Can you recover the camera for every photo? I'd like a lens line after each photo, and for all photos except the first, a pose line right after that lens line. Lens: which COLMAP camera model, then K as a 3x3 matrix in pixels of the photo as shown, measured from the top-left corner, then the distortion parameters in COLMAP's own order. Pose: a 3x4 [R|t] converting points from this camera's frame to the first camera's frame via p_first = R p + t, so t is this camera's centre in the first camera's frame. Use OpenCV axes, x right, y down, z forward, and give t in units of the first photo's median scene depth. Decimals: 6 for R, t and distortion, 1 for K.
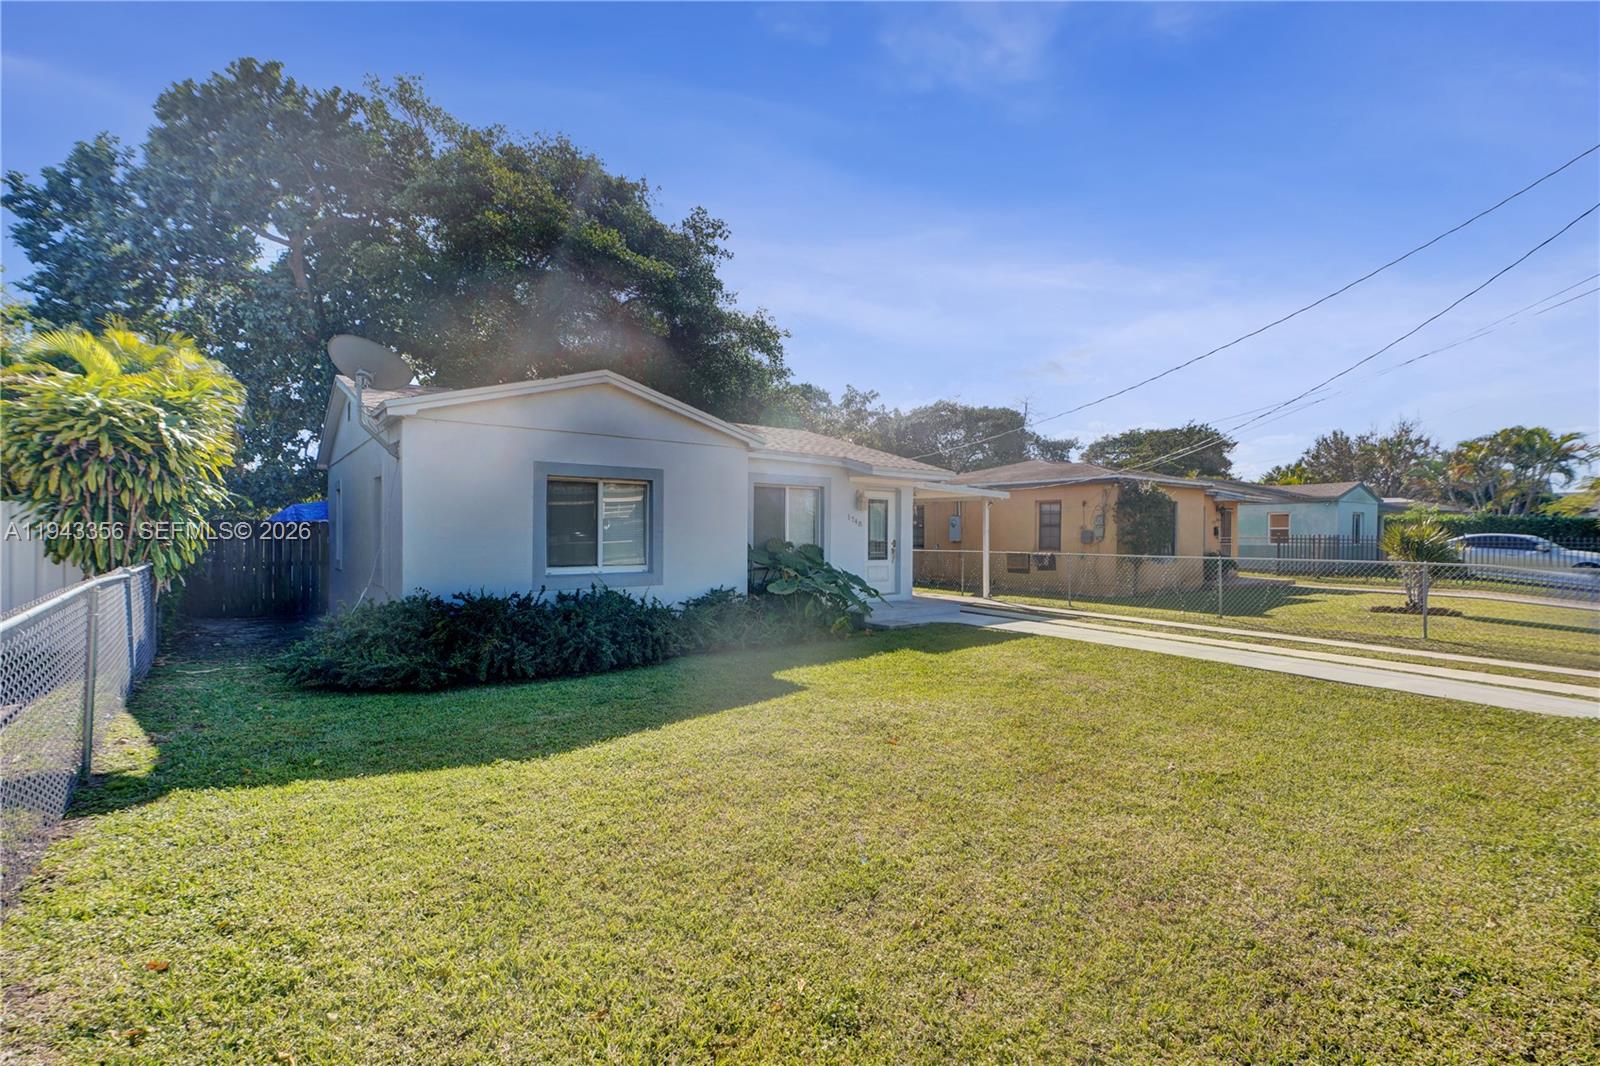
lens RADIAL K [[722.0, 0, 800.0], [0, 722.0, 535.4], [0, 0, 1]] dist [0.032297, -0.009047]
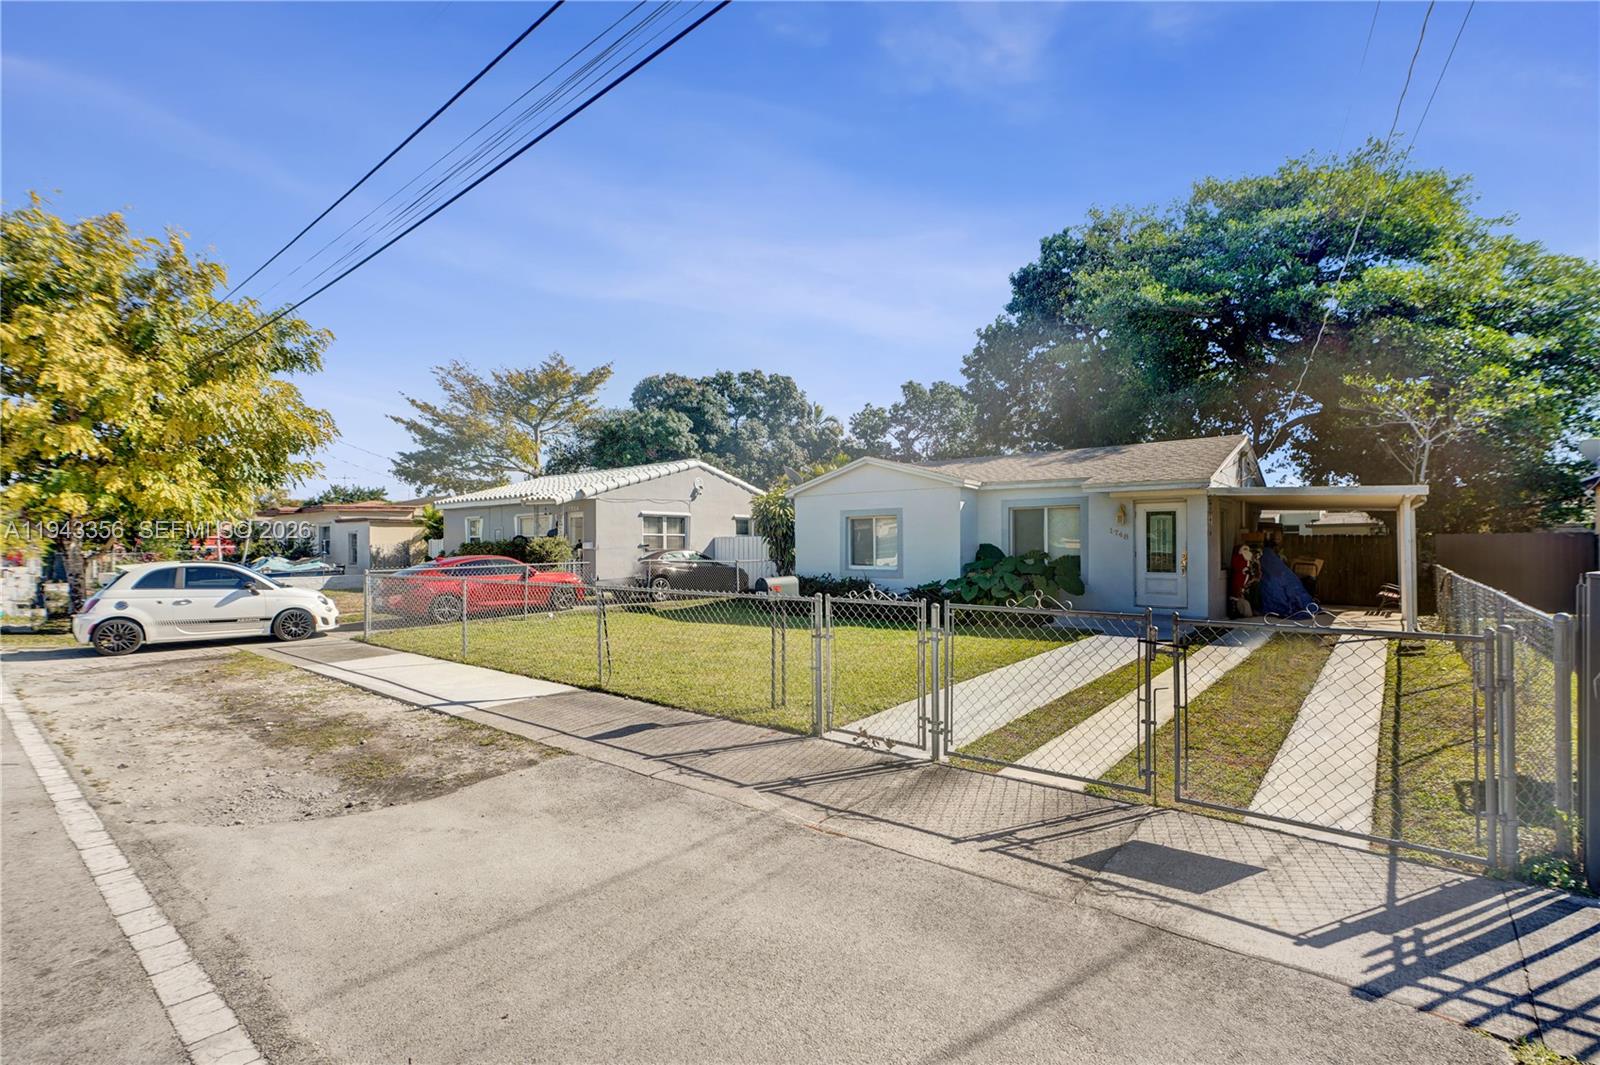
lens RADIAL K [[722.2, 0, 800.0], [0, 722.2, 532.5], [0, 0, 1]] dist [-0.037888, 0.014752]
pose [[0.215178, -0.021196, -0.976345, 0.952158], [0.000361, 0.999766, -0.021624, 0.000374], [0.976575, 0.004300, 0.215136, 0.297981]]
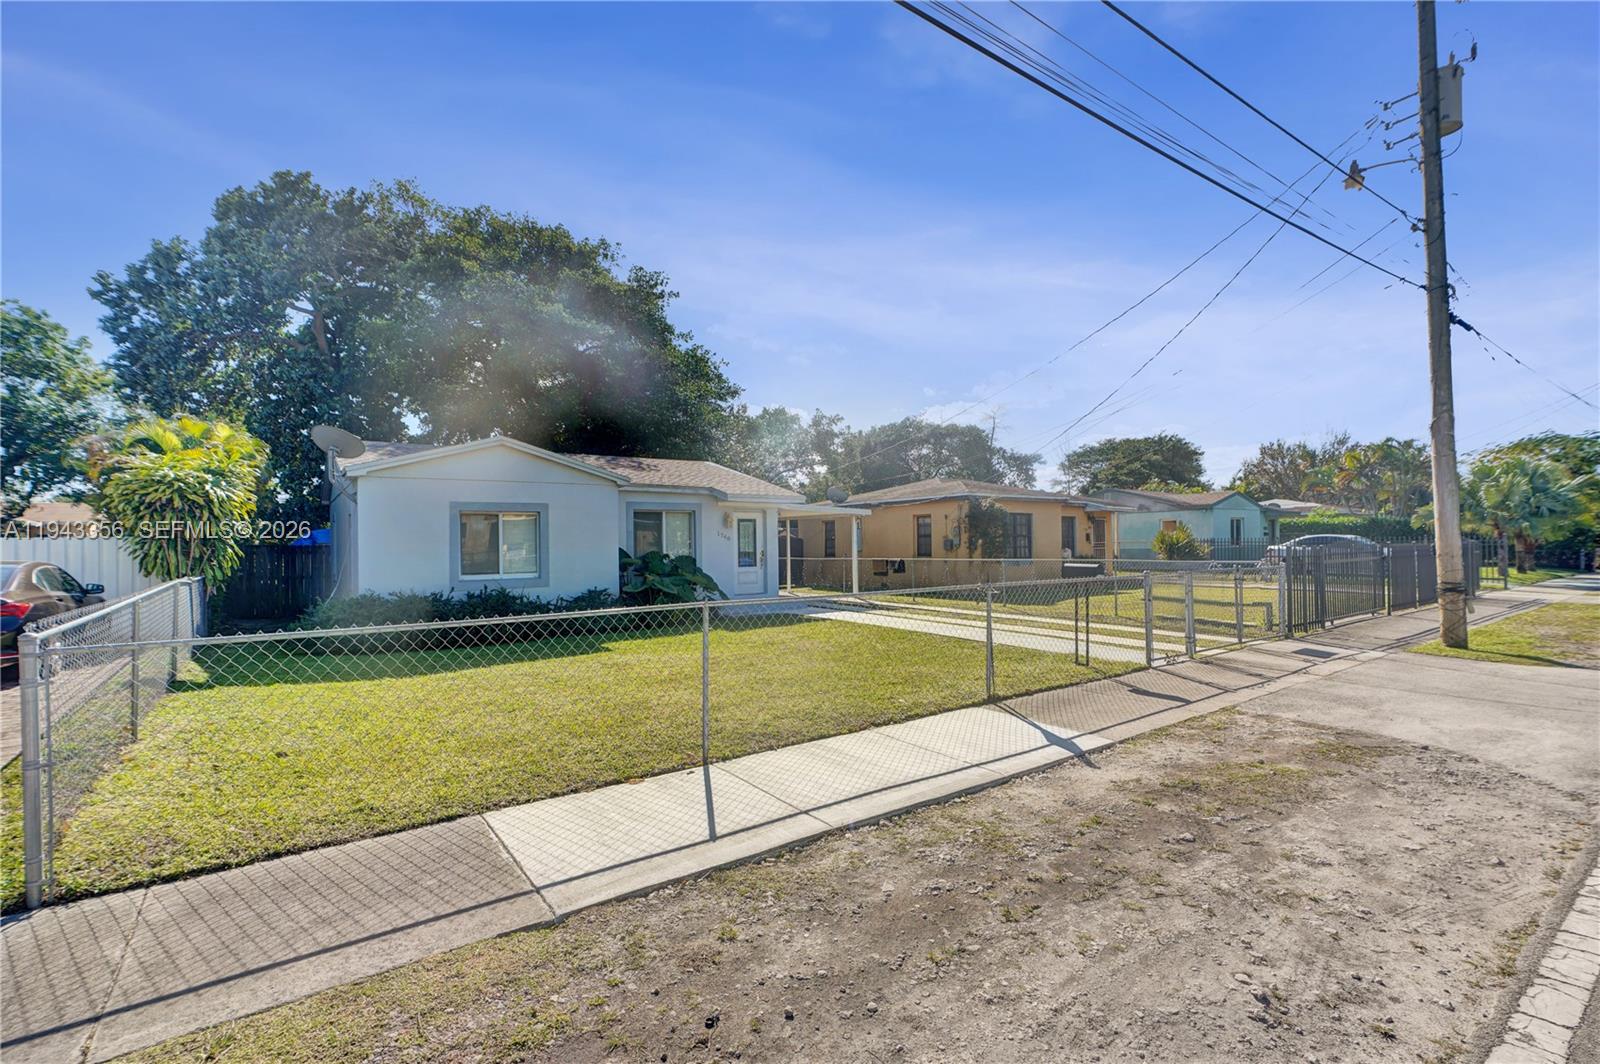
lens RADIAL K [[722.2, 0, 800.0], [0, 722.2, 532.0], [0, 0, 1]] dist [-0.037888, 0.014752]
pose [[0.999486, -0.020719, -0.024469, 0.228326], [0.020201, 0.999570, -0.021261, 0.001892], [0.024899, 0.020756, 0.999474, -0.255146]]
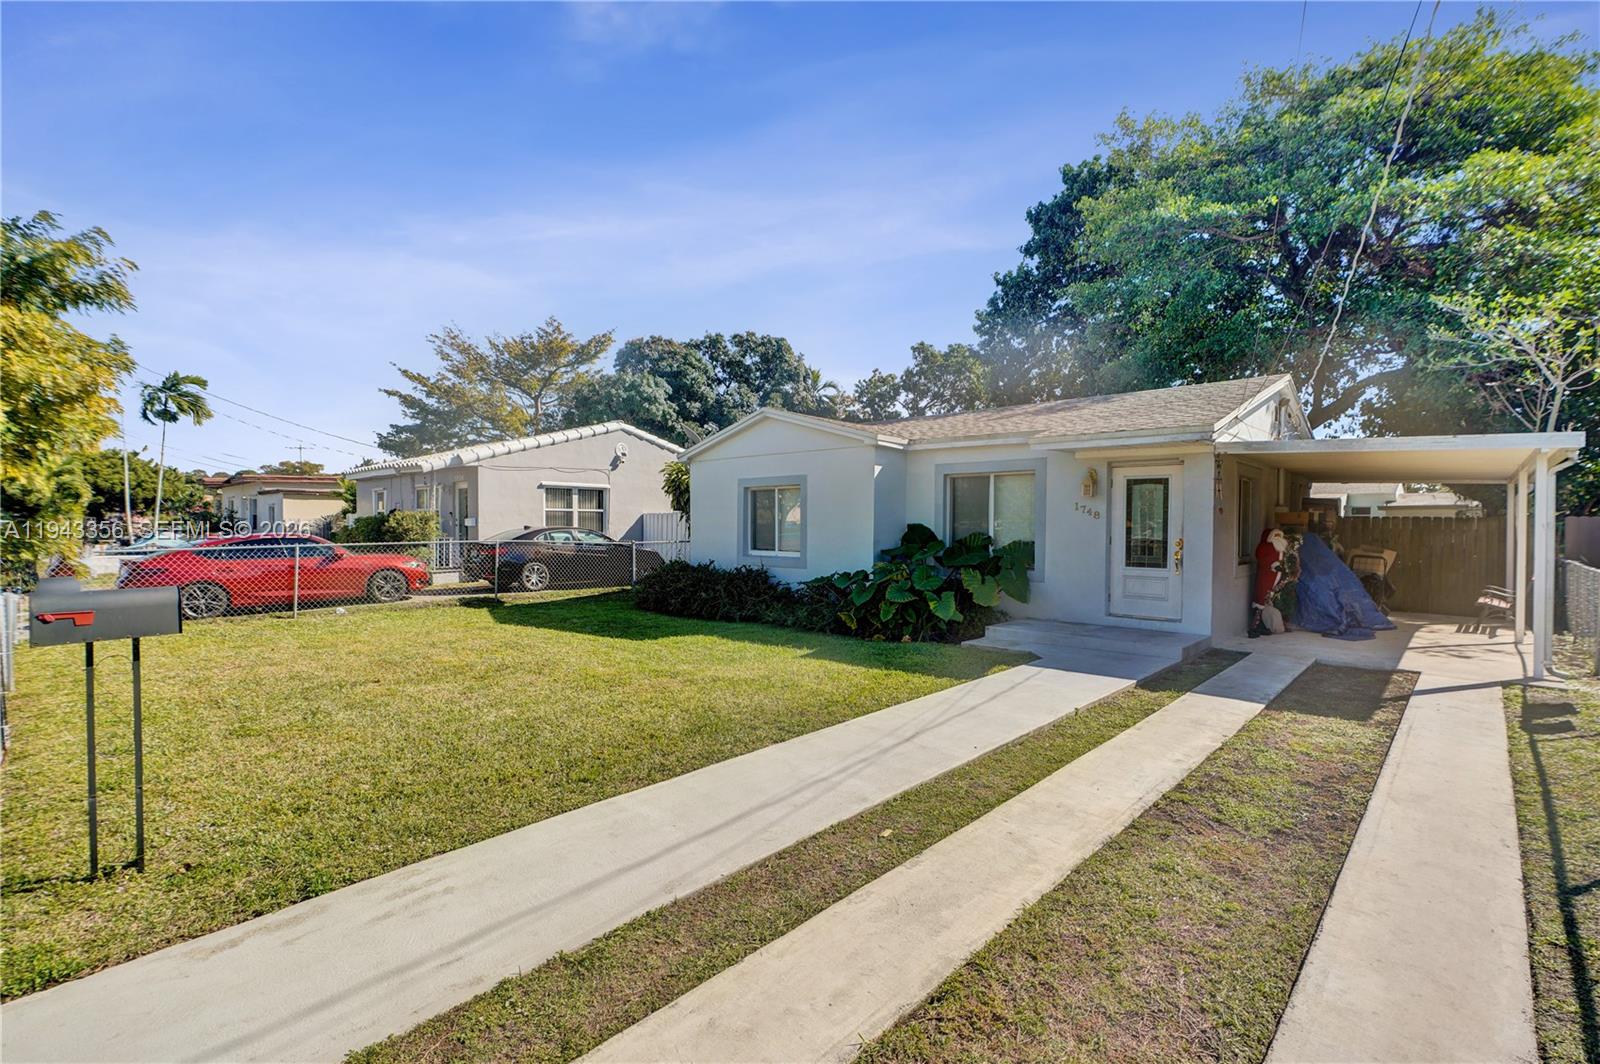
lens RADIAL K [[722.2, 0, 800.0], [0, 722.2, 532.0], [0, 0, 1]] dist [-0.037888, 0.014752]
pose [[0.147586, 0.008010, -0.989017, 0.719312], [-0.009109, 0.999936, 0.006739, -0.001204], [0.989007, 0.008014, 0.147649, 0.569261]]
